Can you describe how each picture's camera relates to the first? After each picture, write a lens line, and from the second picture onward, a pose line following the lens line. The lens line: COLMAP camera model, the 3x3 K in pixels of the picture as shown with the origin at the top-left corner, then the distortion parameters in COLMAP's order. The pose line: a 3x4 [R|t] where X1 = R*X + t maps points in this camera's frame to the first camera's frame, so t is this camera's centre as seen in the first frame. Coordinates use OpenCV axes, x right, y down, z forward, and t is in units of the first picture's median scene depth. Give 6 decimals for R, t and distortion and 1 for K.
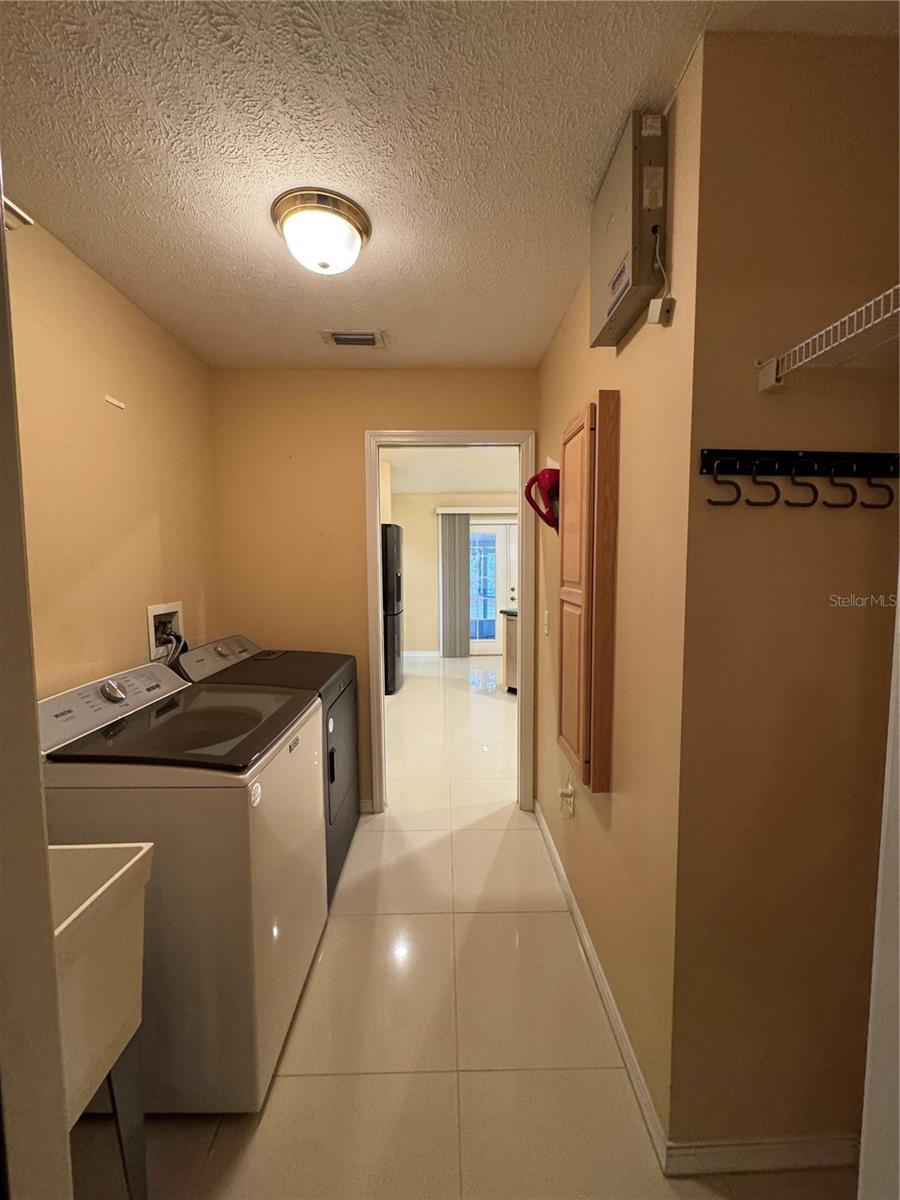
lens RADIAL K [[479.1, 0, 452.6], [0, 479.1, 598.9], [0, 0, 1]] dist [-0.004048, -0.000114]
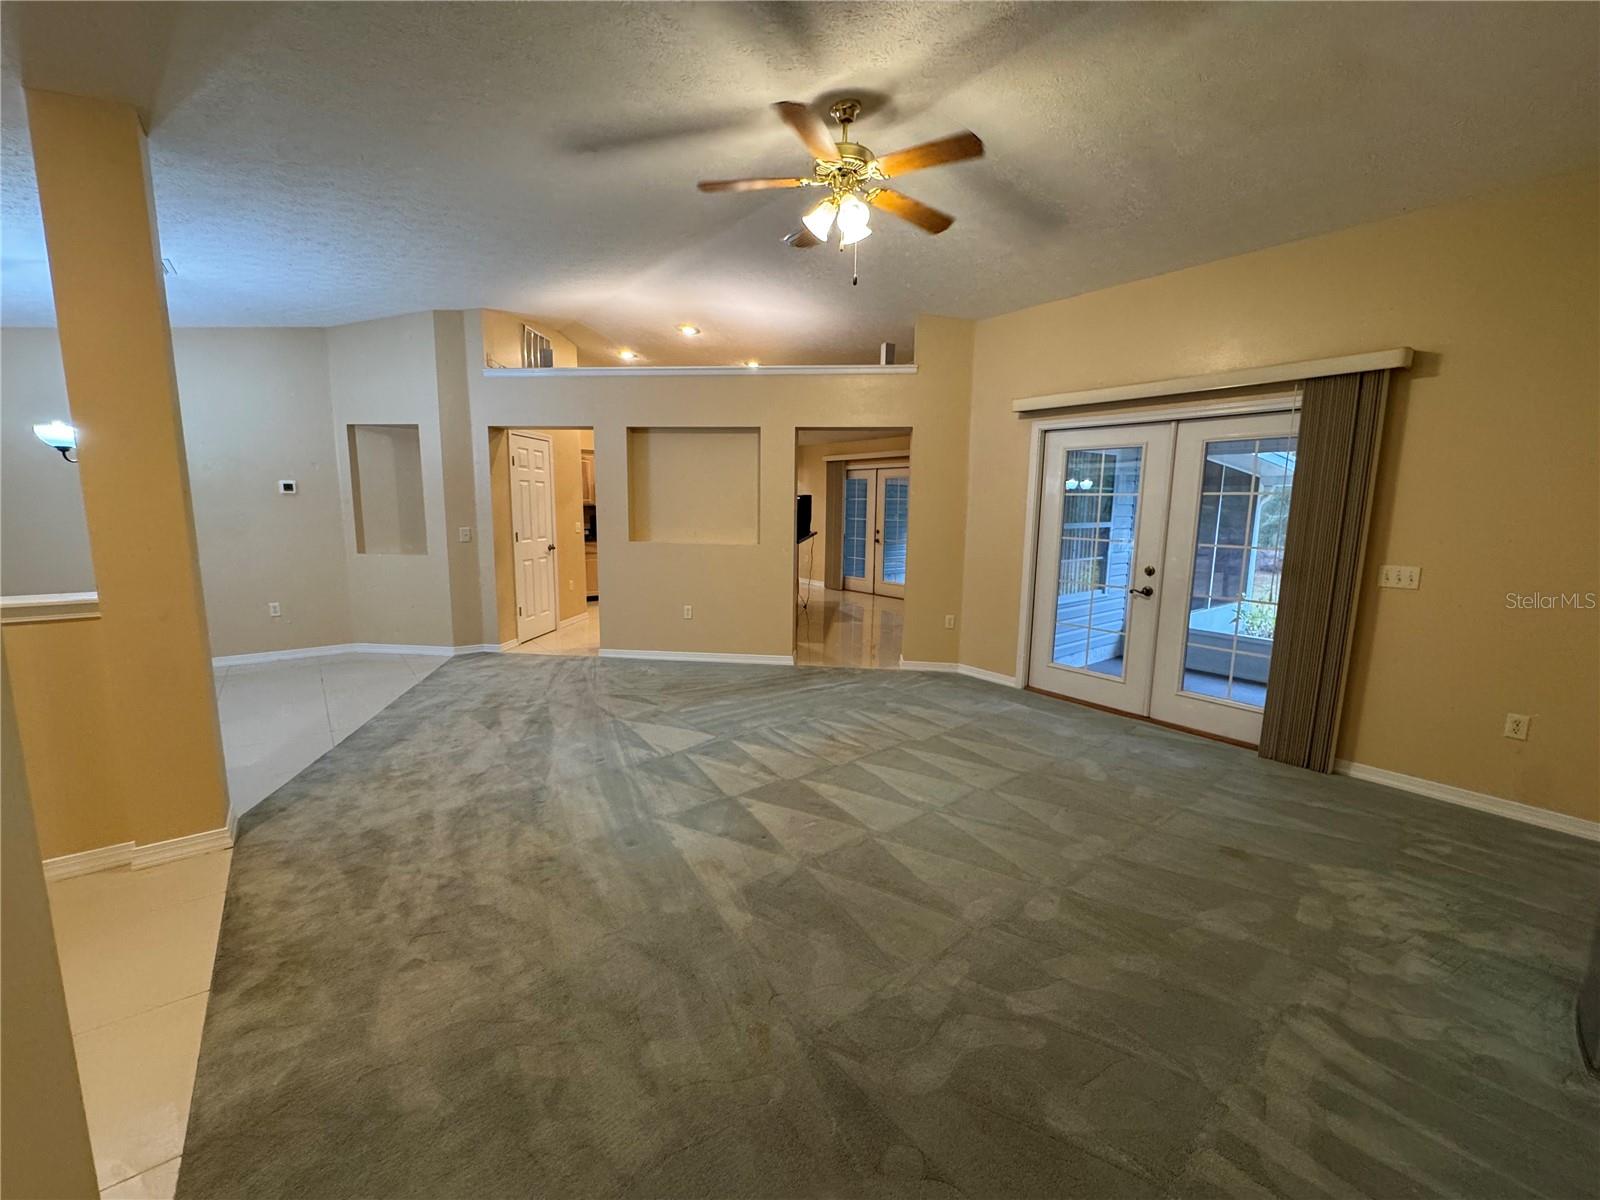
lens RADIAL K [[638.8, 0, 799.9], [0, 638.8, 596.3], [0, 0, 1]] dist [-0.004048, -0.000114]
pose [[0.603871, 0.131550, -0.786152, 1.153752], [-0.077068, 0.991302, 0.106680, -0.016564], [0.793348, -0.003834, 0.608756, 0.018879]]
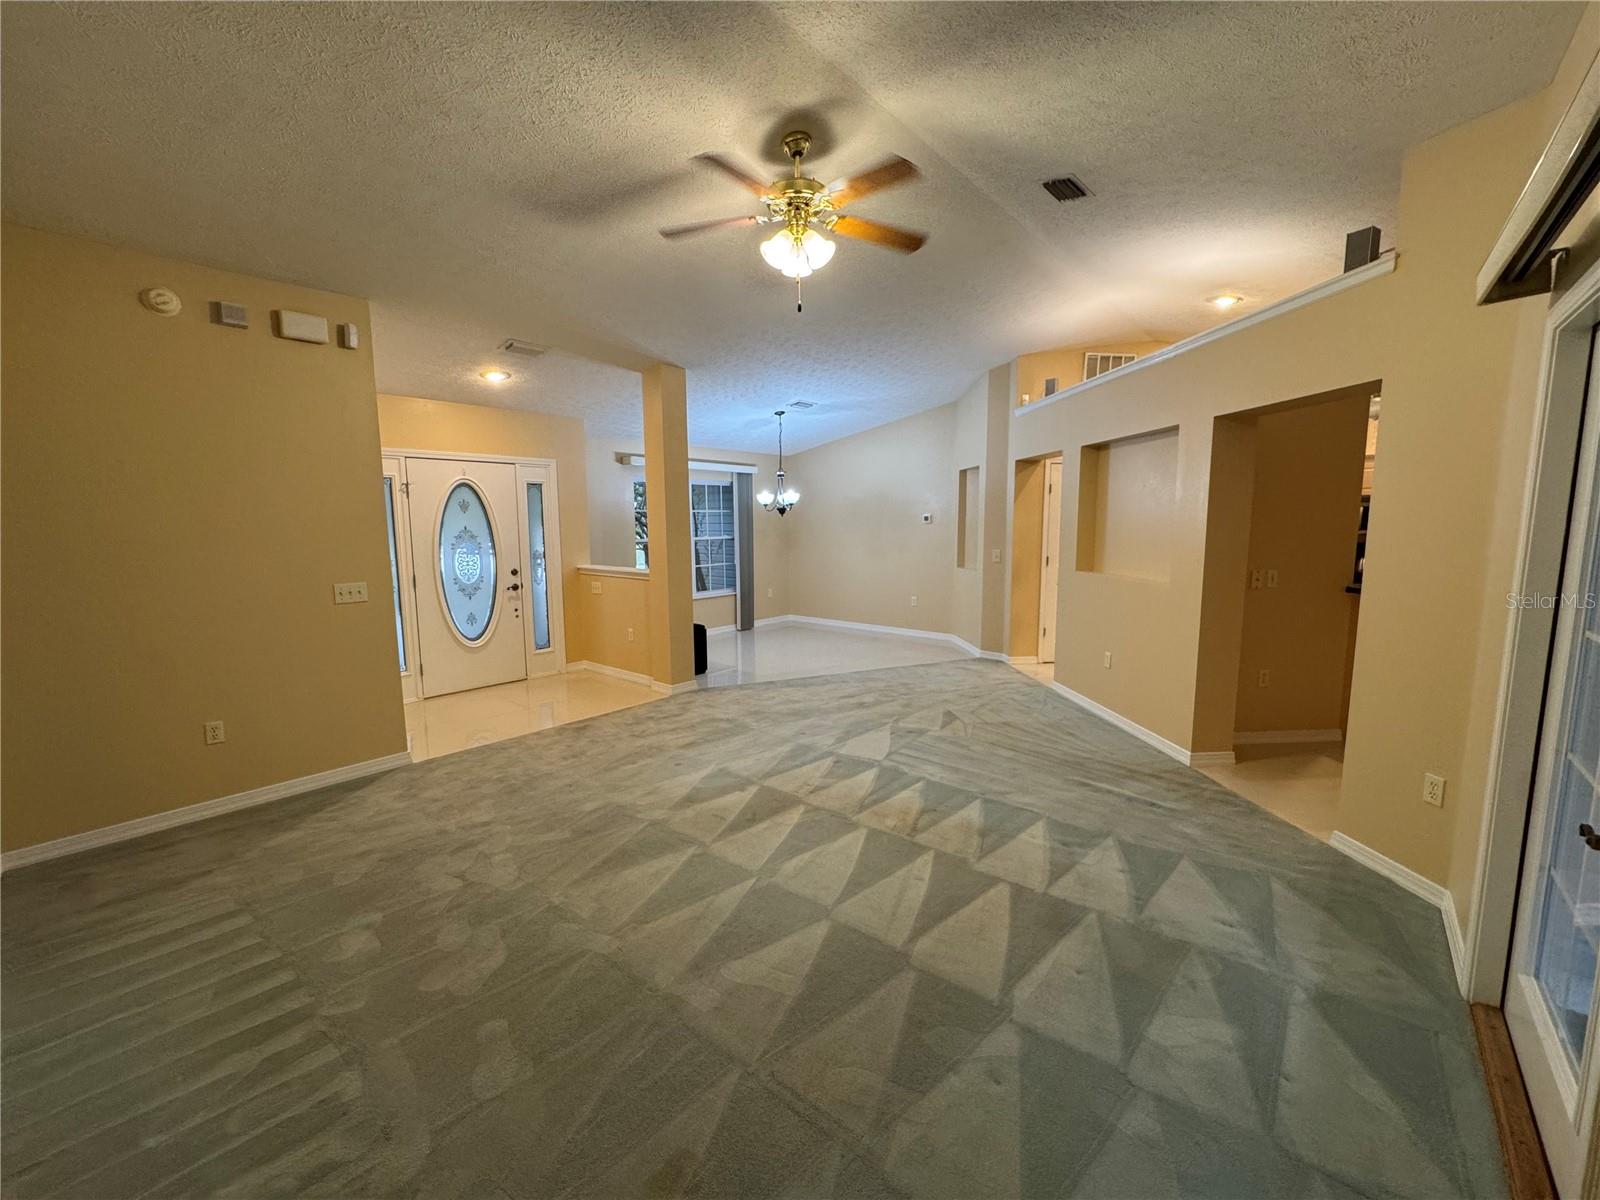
lens RADIAL K [[640.8, 0, 799.6], [0, 640.8, 595.4], [0, 0, 1]] dist [-0.004402, 0.000543]
pose [[-0.672908, 0.099343, -0.733025, 1.139191], [-0.041096, 0.984390, 0.171135, -0.067708], [0.738583, 0.145283, -0.658322, 0.589911]]
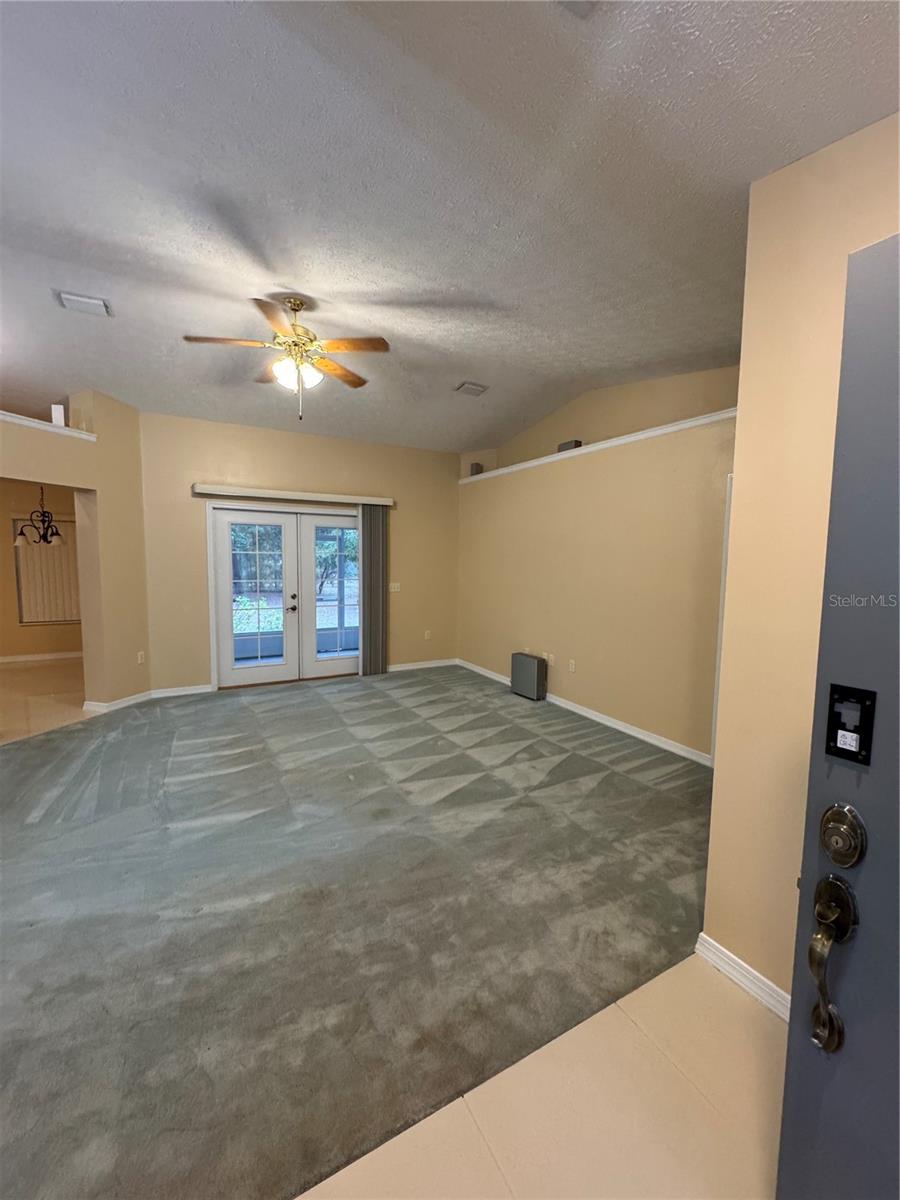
lens RADIAL K [[479.1, 0, 452.6], [0, 479.1, 598.9], [0, 0, 1]] dist [-0.004048, -0.000114]
pose [[0.883183, -0.021500, 0.468535, 0.735729], [0.013707, 0.999705, 0.020037, -0.009696], [-0.468828, -0.011274, 0.883217, -0.178090]]
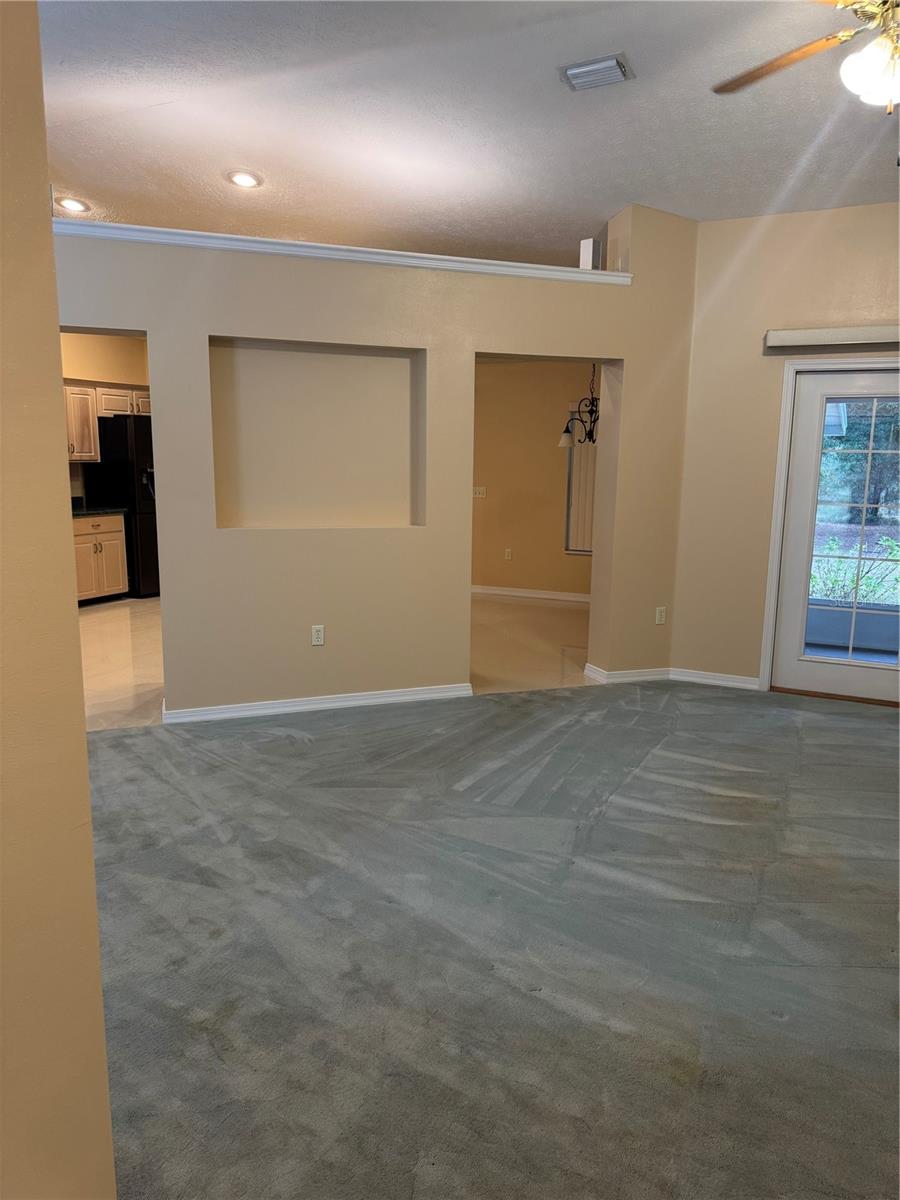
lens RADIAL K [[837.3, 0, 455.7], [0, 837.3, 606.0], [0, 0, 1]] dist [0.135720, -0.231000]
pose [[0.893718, 0.097372, -0.437935, 0.835353], [-0.052206, 0.992103, 0.114047, -0.007259], [0.445582, -0.079063, 0.891743, -0.160157]]
